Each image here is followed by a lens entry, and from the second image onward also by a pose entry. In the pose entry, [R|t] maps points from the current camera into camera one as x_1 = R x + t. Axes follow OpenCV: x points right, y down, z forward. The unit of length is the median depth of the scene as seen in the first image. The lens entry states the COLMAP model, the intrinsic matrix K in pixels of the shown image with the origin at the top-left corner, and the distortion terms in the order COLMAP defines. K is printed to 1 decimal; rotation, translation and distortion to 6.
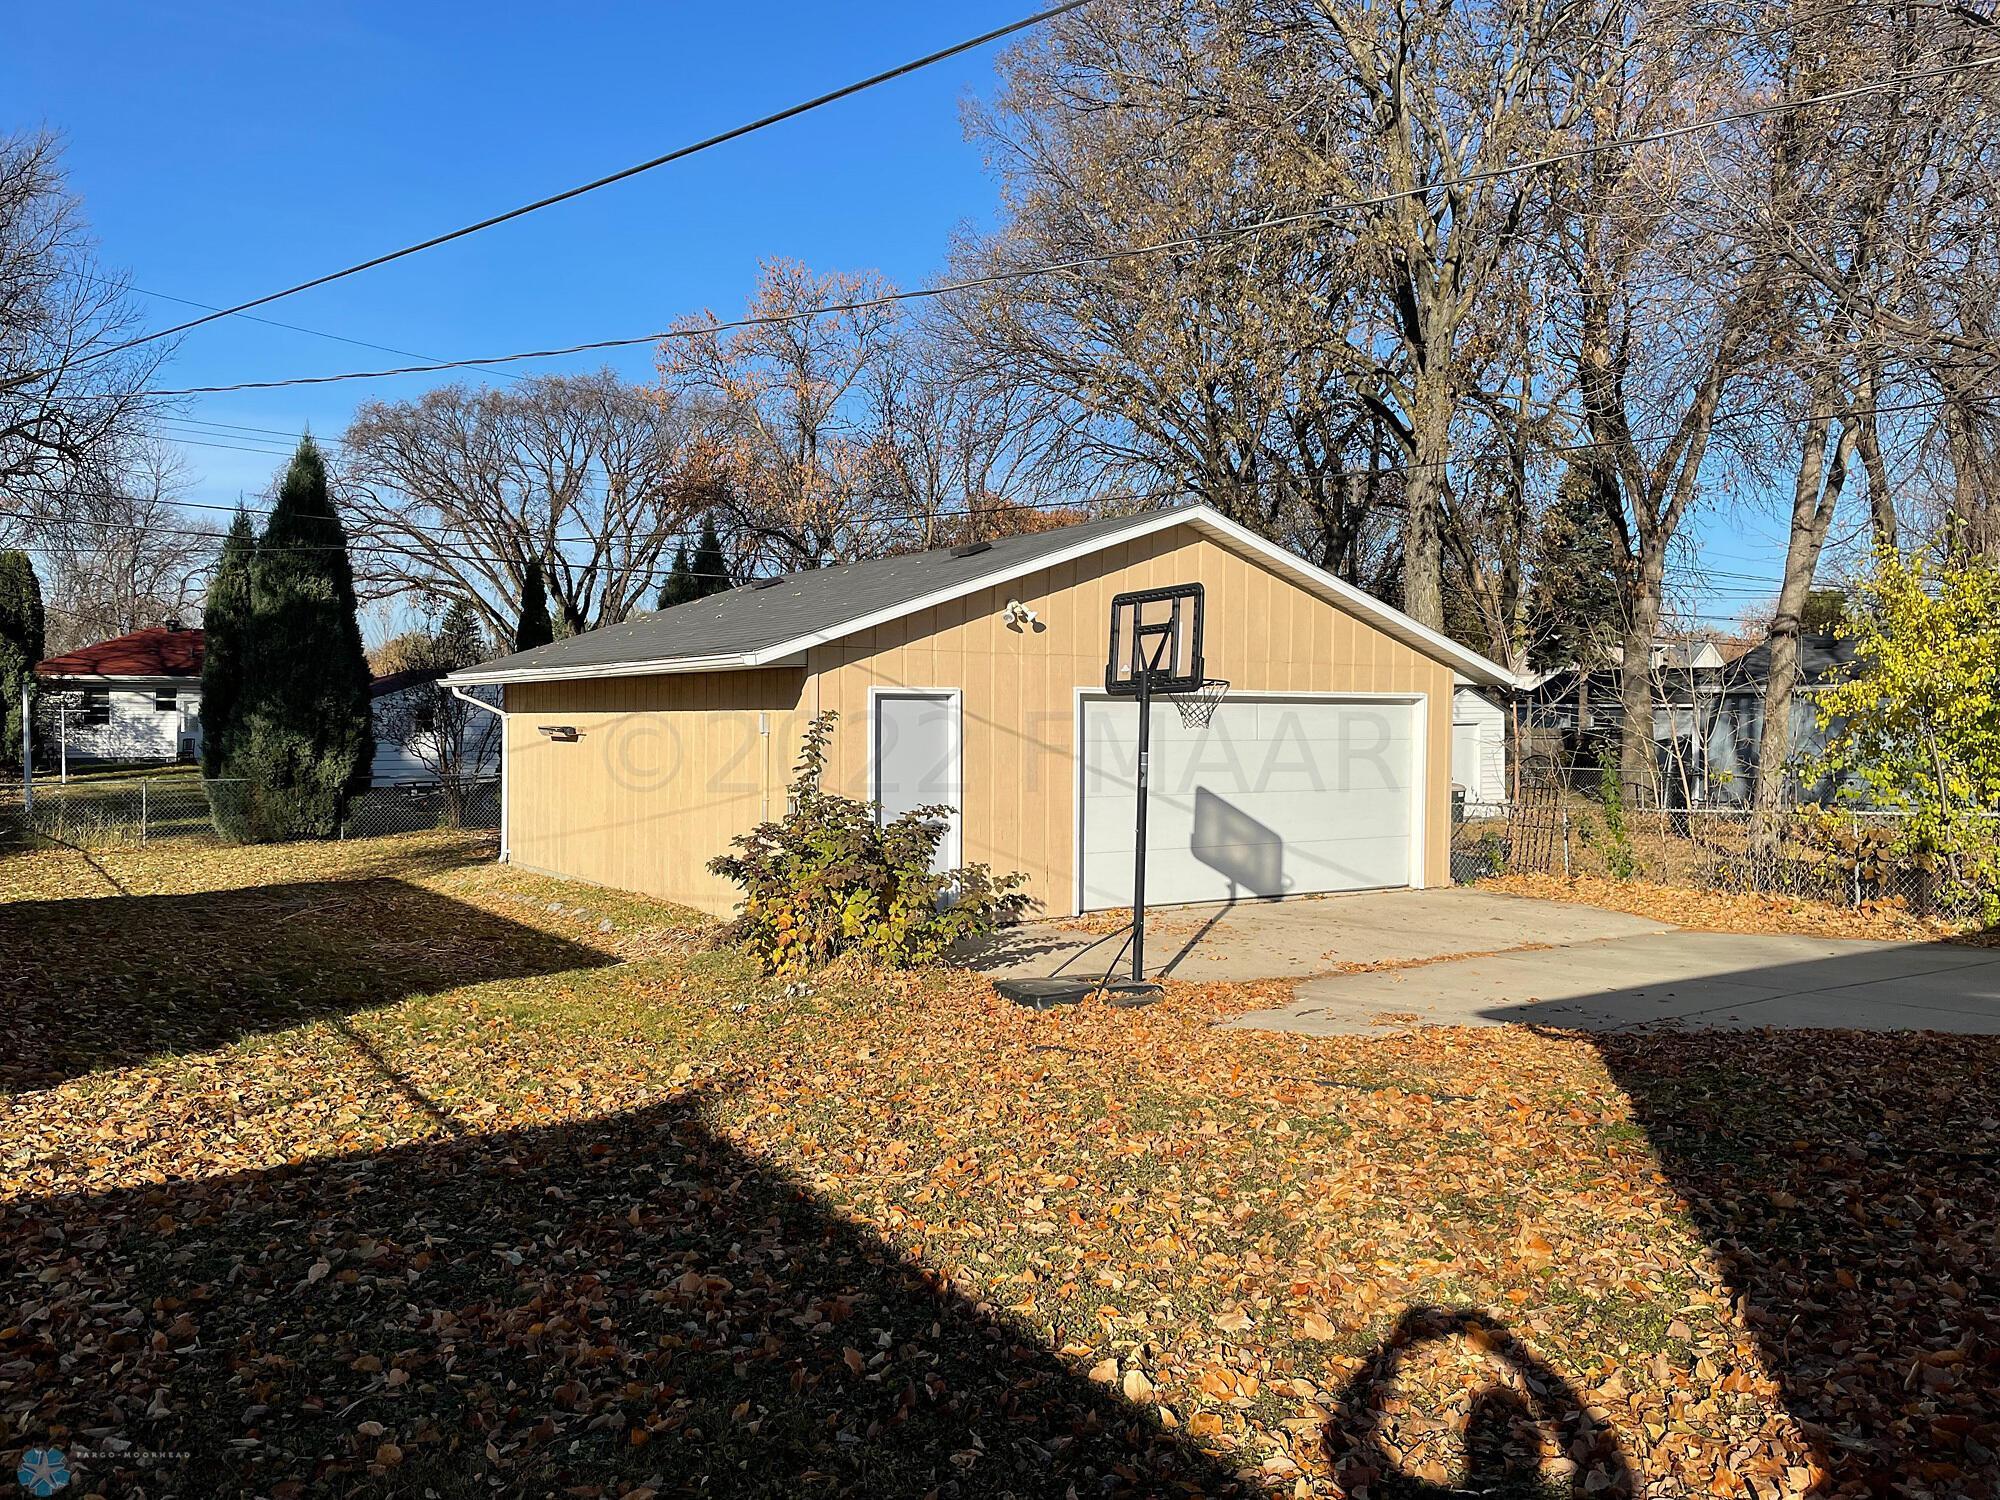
lens RADIAL K [[1506.2, 0, 992.6], [0, 1506.2, 748.7], [0, 0, 1]] dist [0.090091, -0.112494]
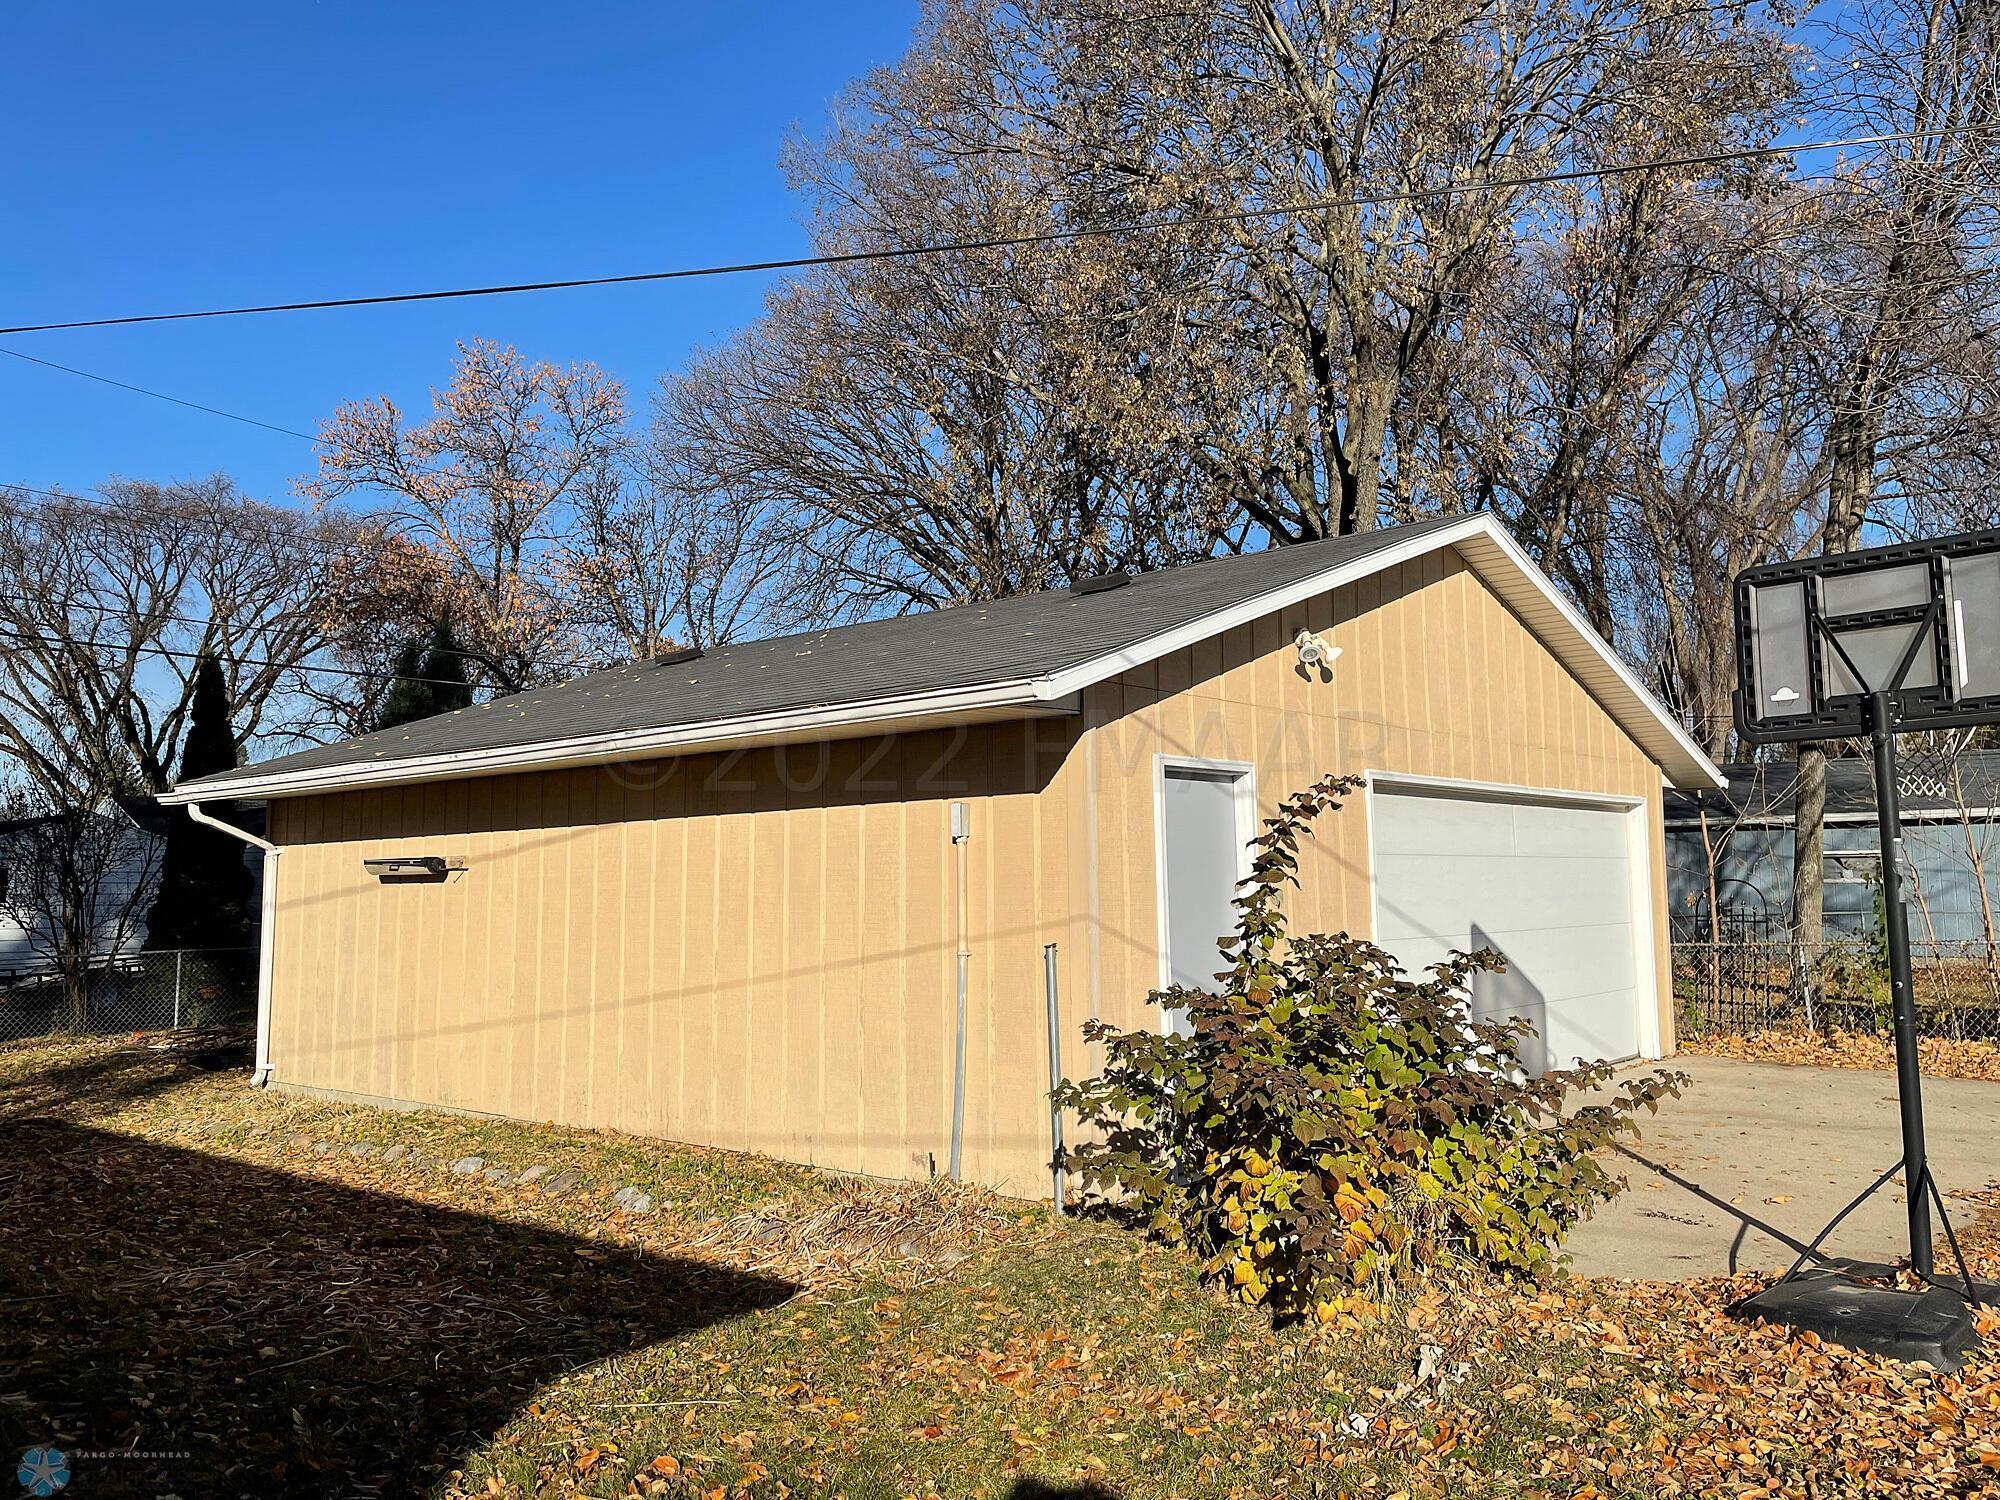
lens RADIAL K [[1506.2, 0, 999.2], [0, 1506.2, 738.3], [0, 0, 1]] dist [0.090091, -0.112494]
pose [[0.966167, 0.006975, 0.257821, -0.183539], [0.023021, 0.993312, -0.113143, 0.010950], [-0.256886, 0.115250, 0.959545, 0.285243]]
